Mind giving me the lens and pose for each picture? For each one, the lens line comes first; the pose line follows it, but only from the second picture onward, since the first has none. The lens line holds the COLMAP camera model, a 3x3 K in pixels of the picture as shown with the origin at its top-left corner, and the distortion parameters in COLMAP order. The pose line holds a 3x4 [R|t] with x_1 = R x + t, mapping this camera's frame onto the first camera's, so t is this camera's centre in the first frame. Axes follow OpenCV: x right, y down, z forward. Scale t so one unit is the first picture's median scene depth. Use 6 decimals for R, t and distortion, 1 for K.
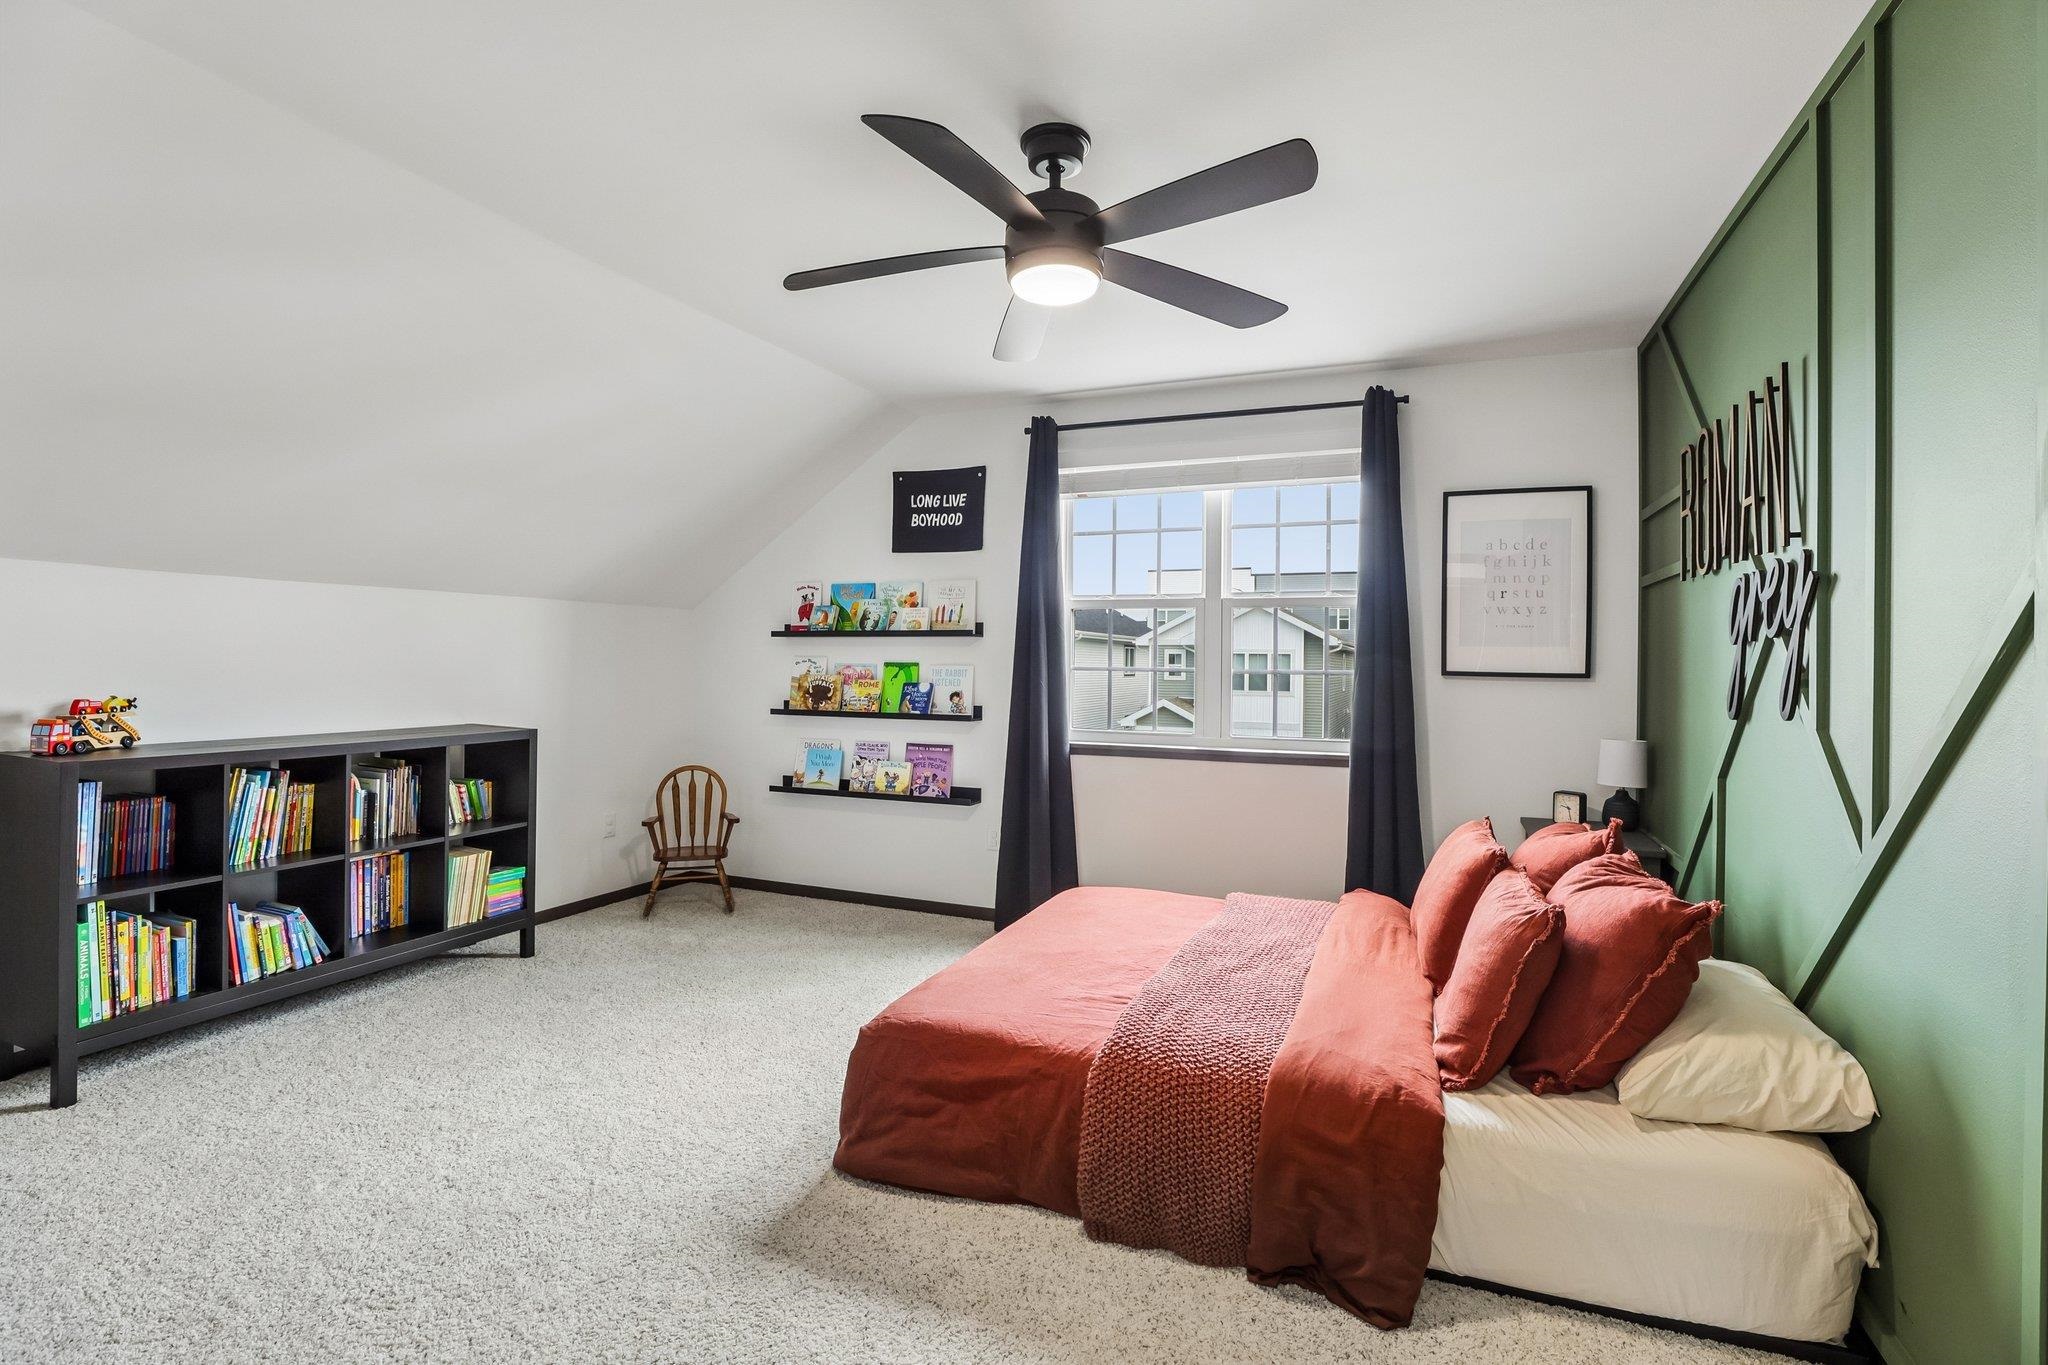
lens RADIAL K [[942.0, 0, 1031.4], [0, 942.0, 658.8], [0, 0, 1]] dist [-0.030977, 0.010498]
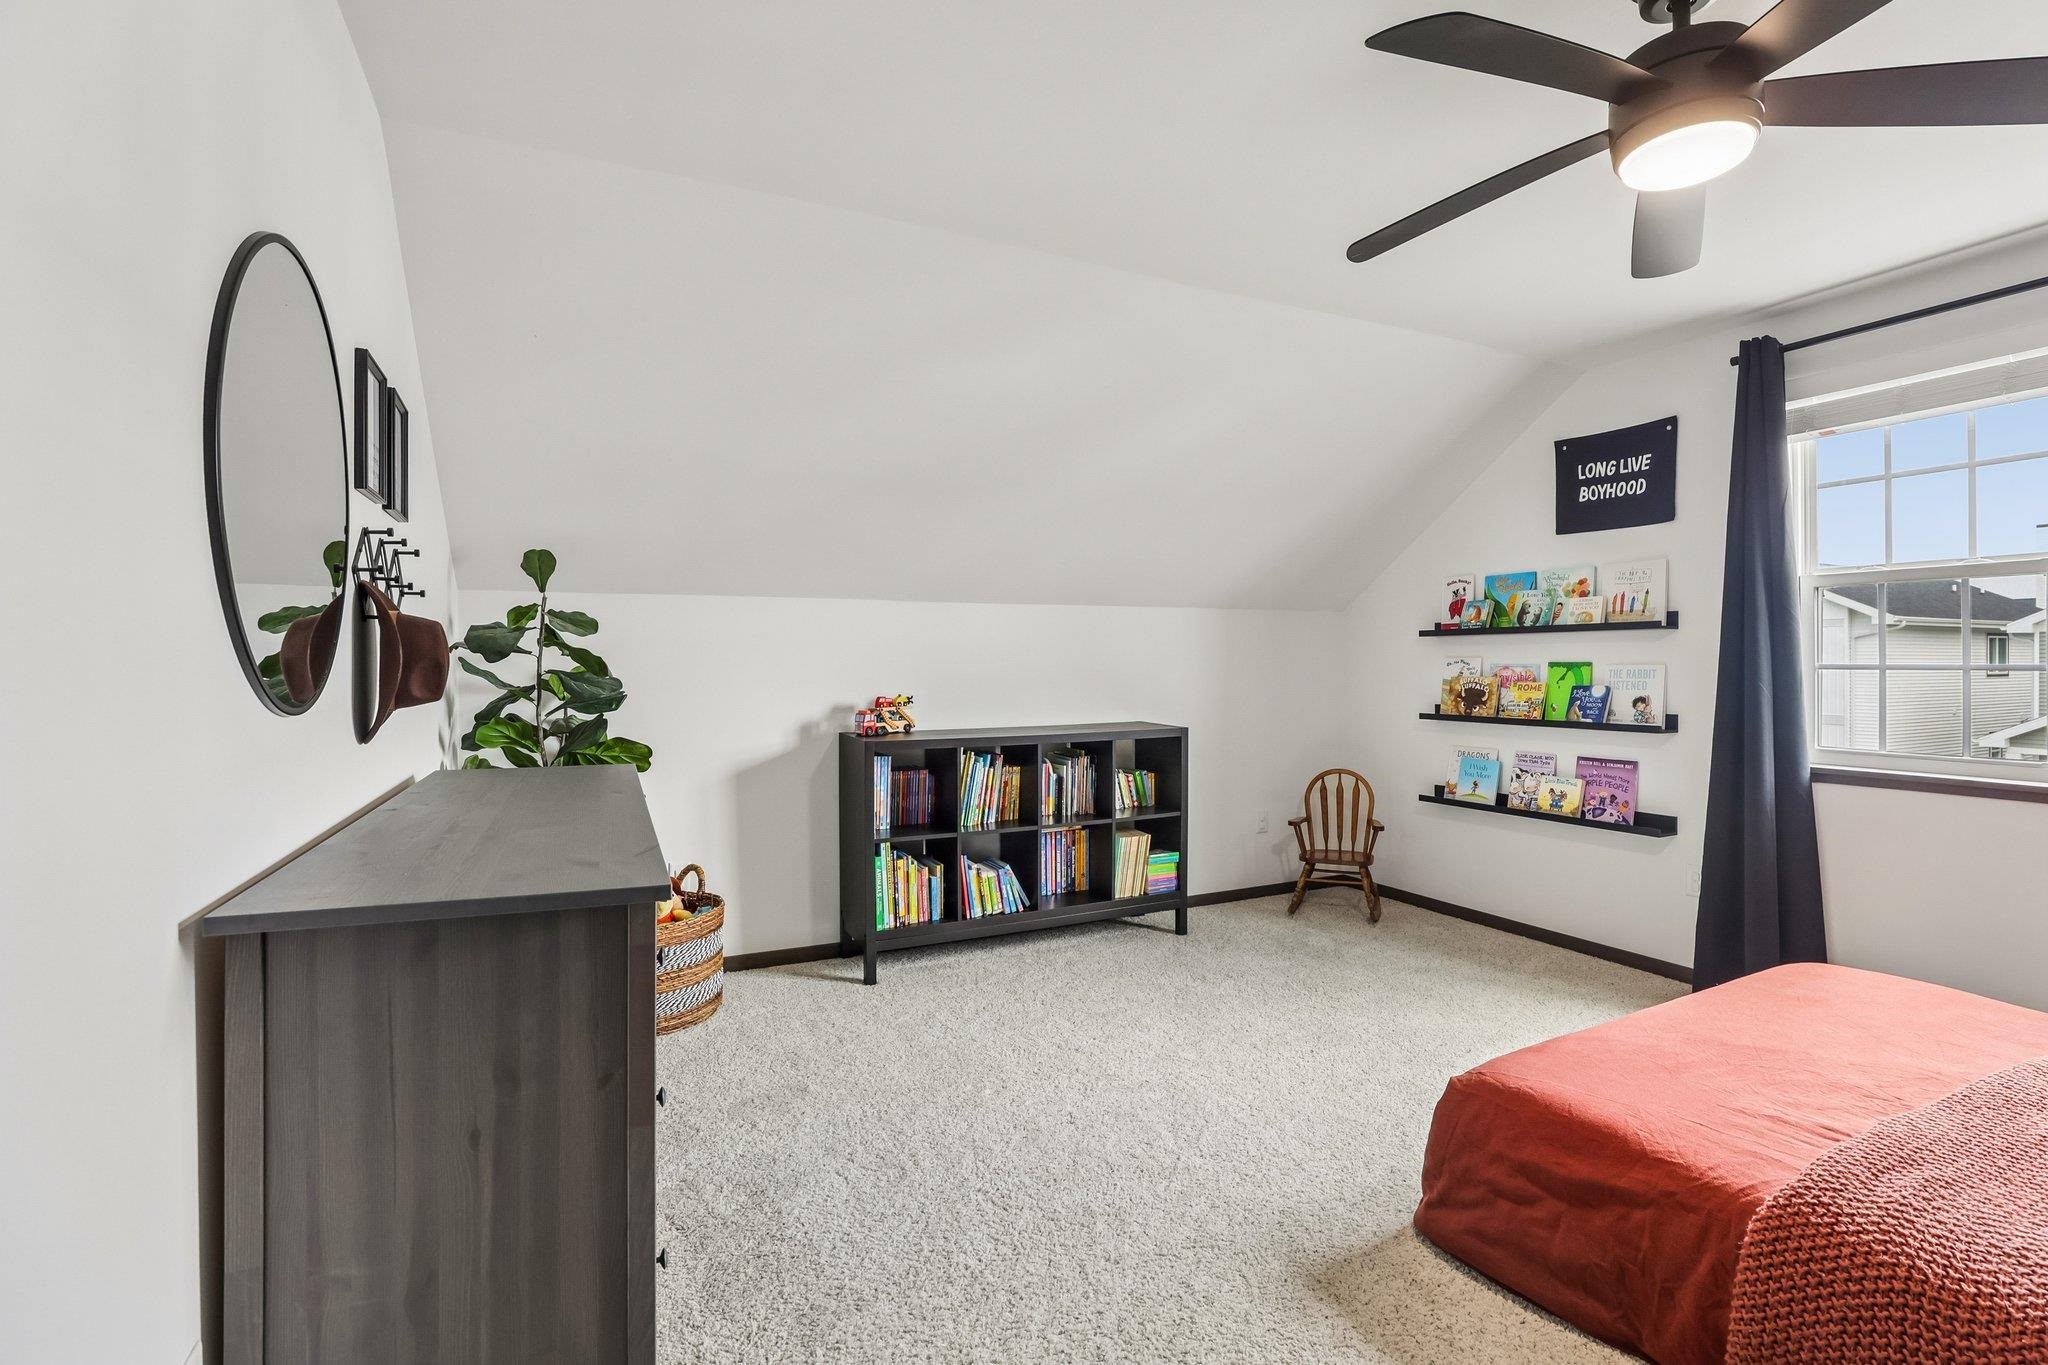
lens RADIAL K [[942.0, 0, 1047.9], [0, 942.0, 663.0], [0, 0, 1]] dist [-0.030977, 0.010498]
pose [[0.760976, -0.013708, -0.648635, 0.061055], [0.014624, 0.999885, -0.003975, 0.001428], [0.648615, -0.006461, 0.761089, 0.053608]]
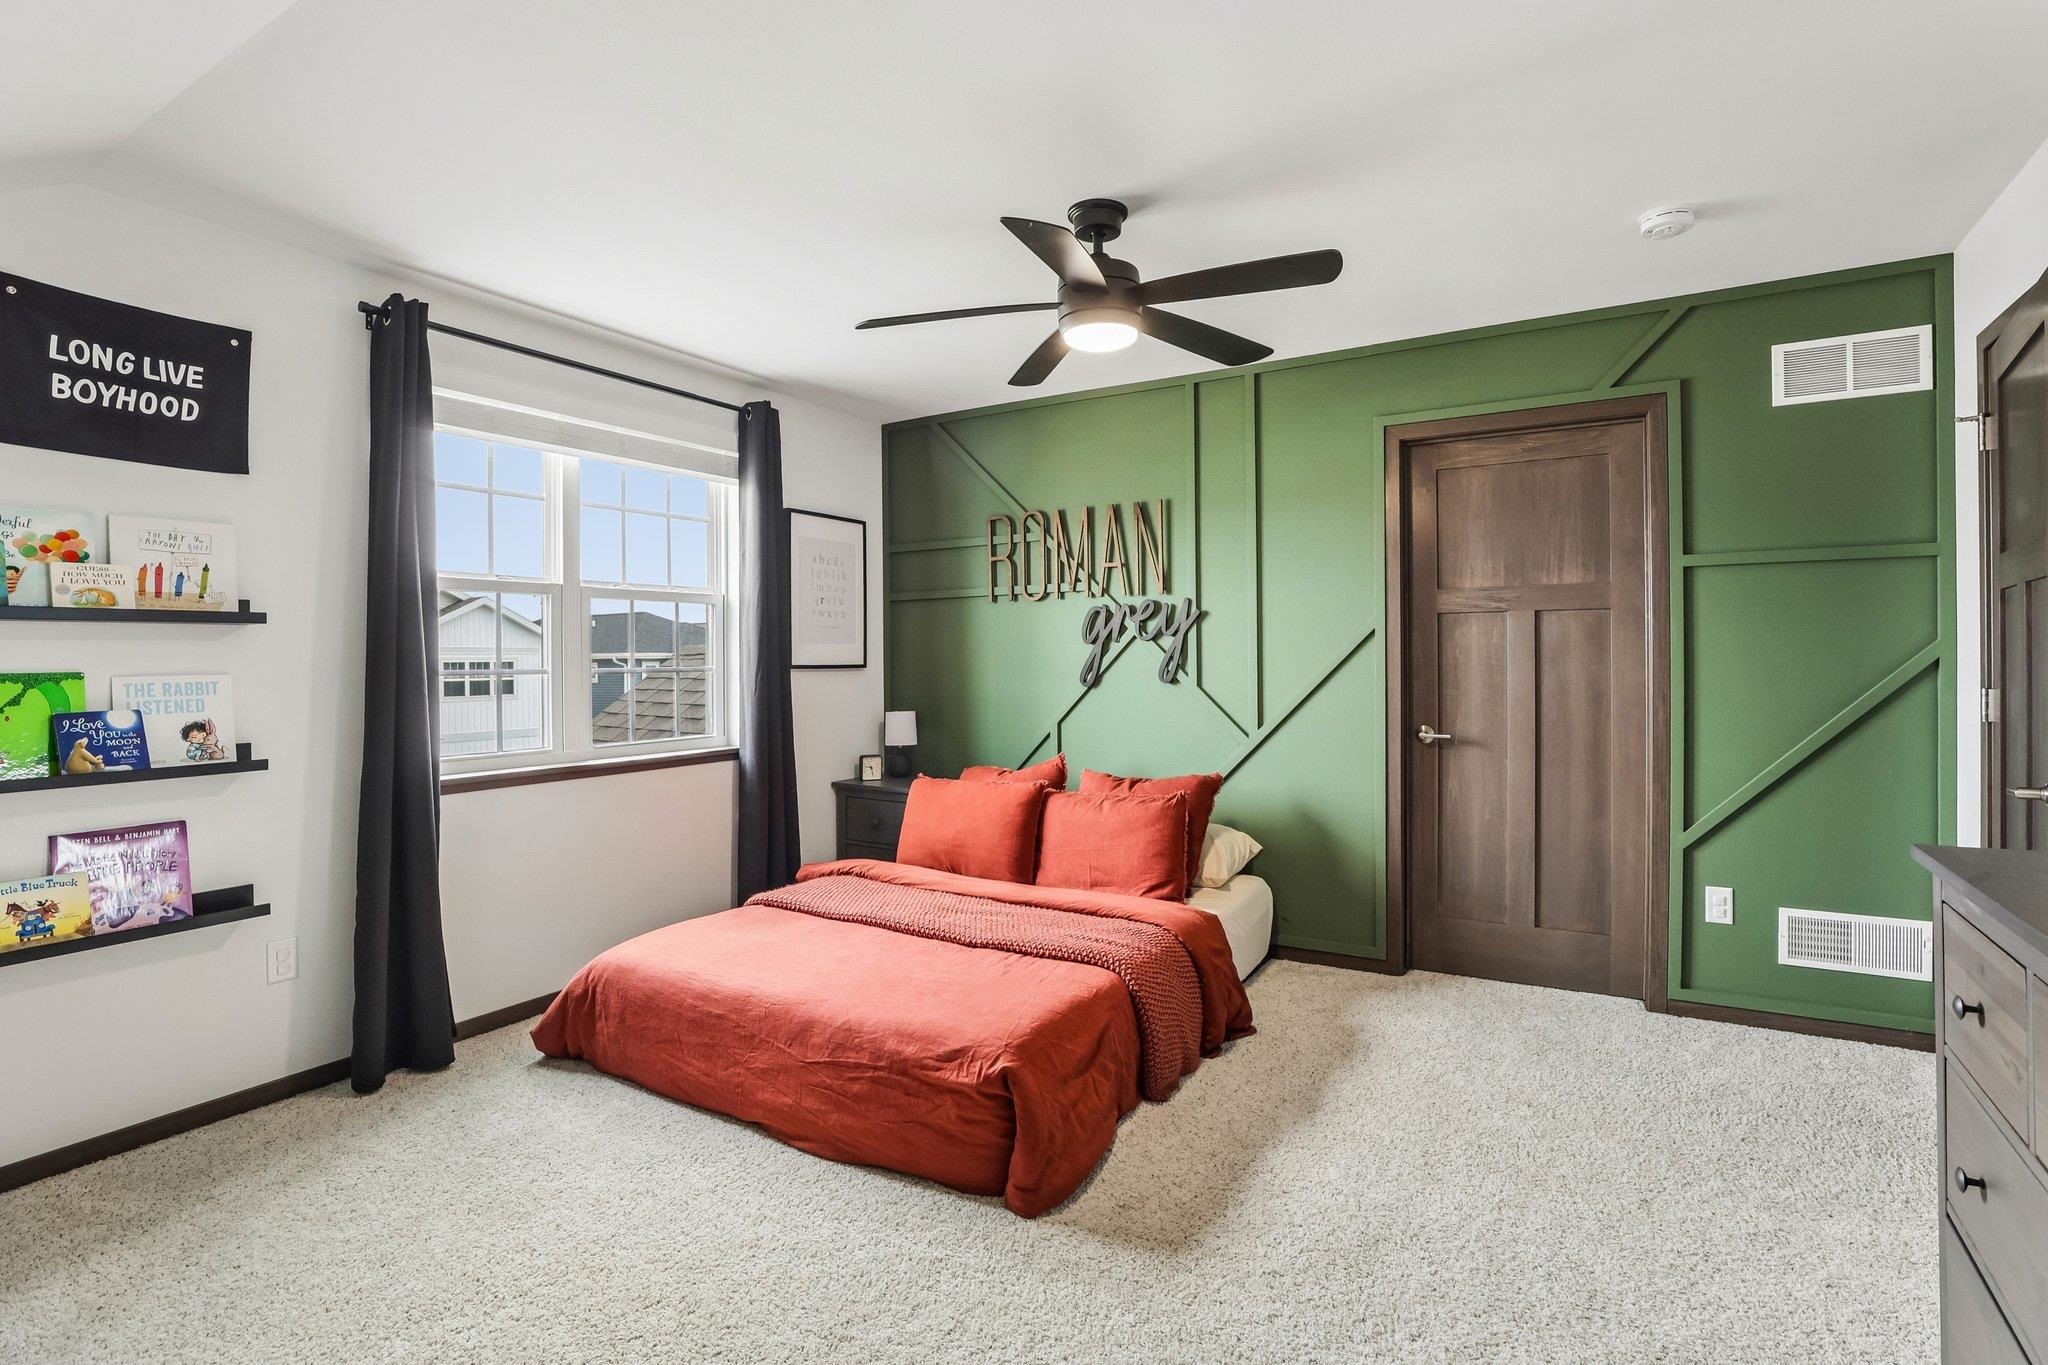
lens RADIAL K [[1013.6, 0, 1014.2], [0, 1013.6, 648.9], [0, 0, 1]] dist [-0.011070, -0.000289]
pose [[0.139411, -0.008847, 0.990195, -0.682379], [0.000449, 0.999961, 0.008871, -0.015099], [-0.990235, -0.000792, 0.139409, 0.502161]]
